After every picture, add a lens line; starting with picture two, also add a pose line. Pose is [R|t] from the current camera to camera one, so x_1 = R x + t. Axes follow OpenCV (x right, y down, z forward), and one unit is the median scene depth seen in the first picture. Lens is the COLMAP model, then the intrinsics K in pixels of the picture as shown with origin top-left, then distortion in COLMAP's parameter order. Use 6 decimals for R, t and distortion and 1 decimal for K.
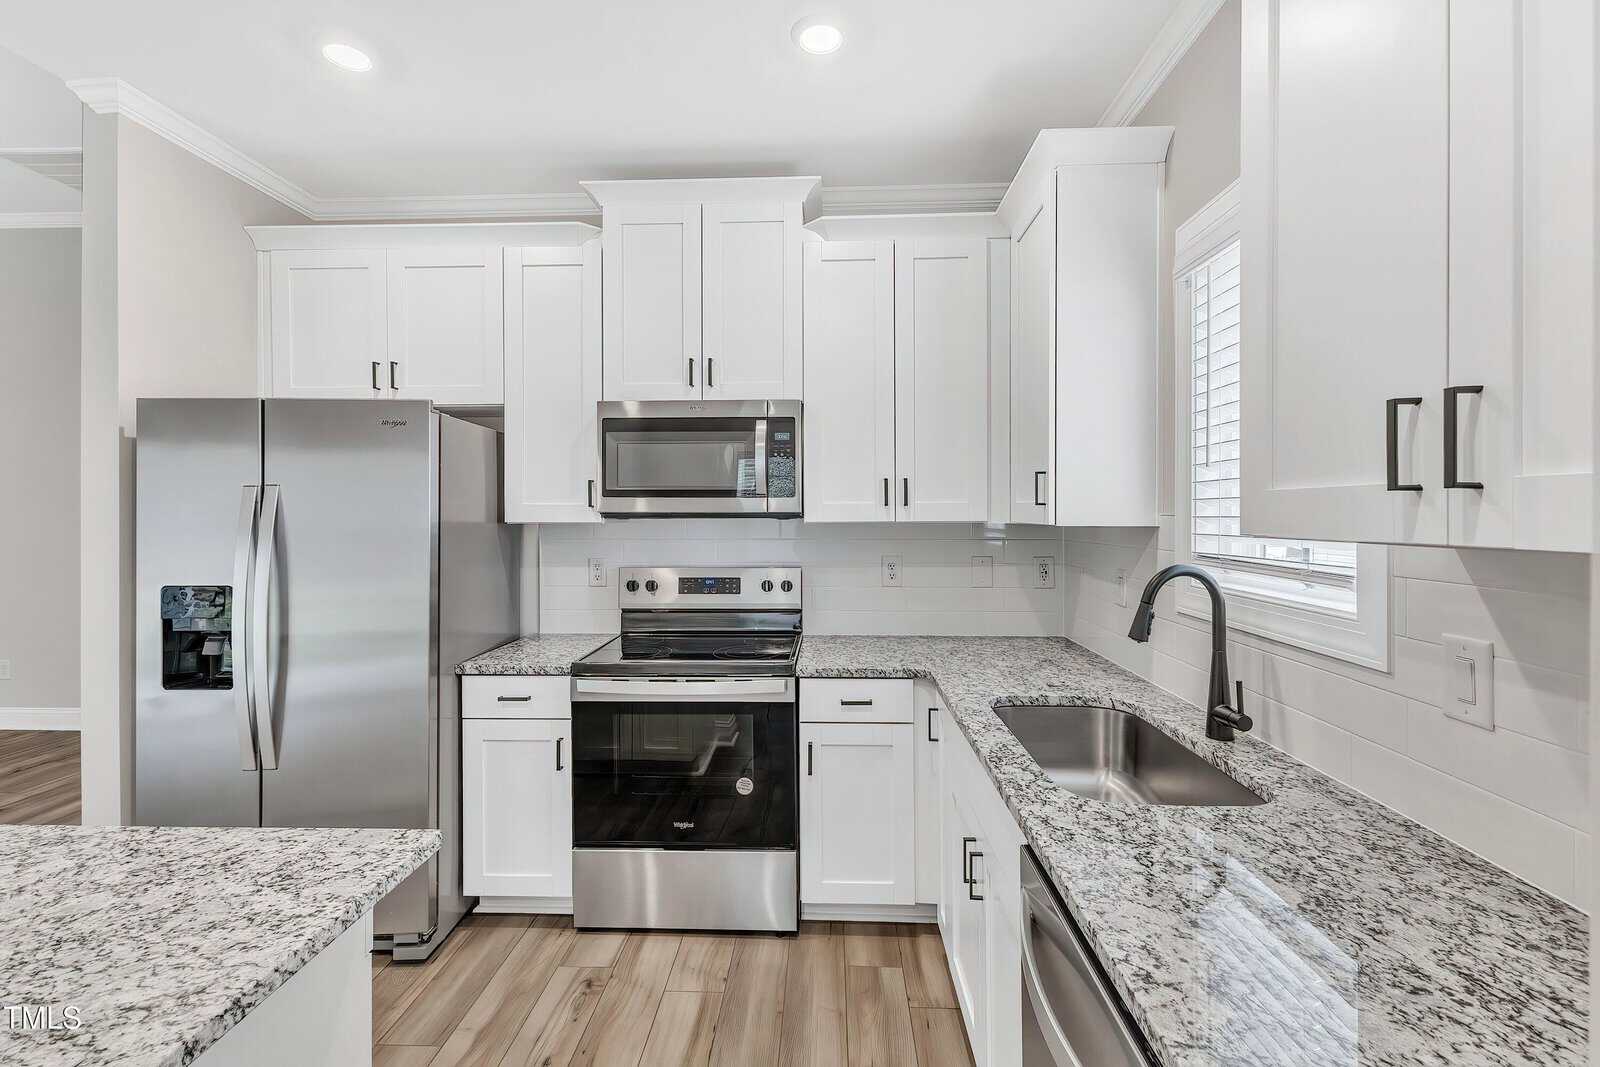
lens RADIAL K [[715.8, 0, 801.7], [0, 715.8, 516.9], [0, 0, 1]] dist [0.006290, 0.000327]
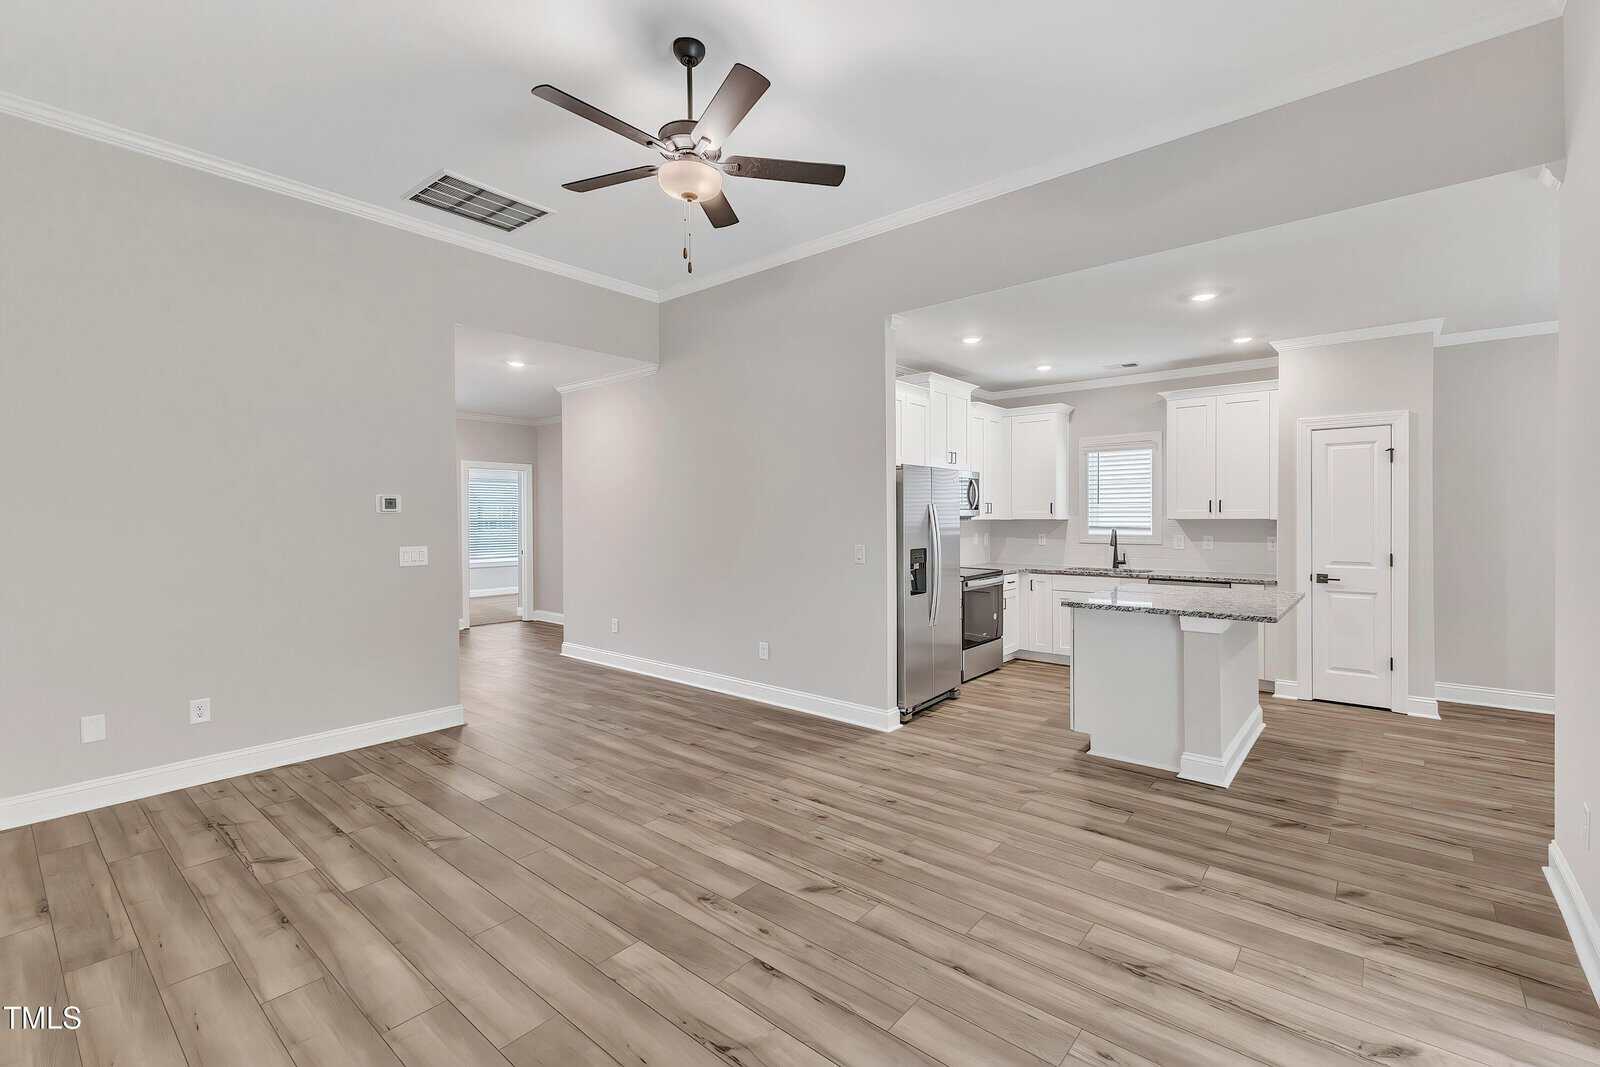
lens RADIAL K [[700.4, 0, 803.1], [0, 700.4, 524.4], [0, 0, 1]] dist [0.002227, -0.000192]
pose [[0.615194, -0.011061, 0.788298, -2.573919], [0.008512, 0.999936, 0.007387, 0.000693], [-0.788330, 0.002165, 0.615249, -0.061179]]
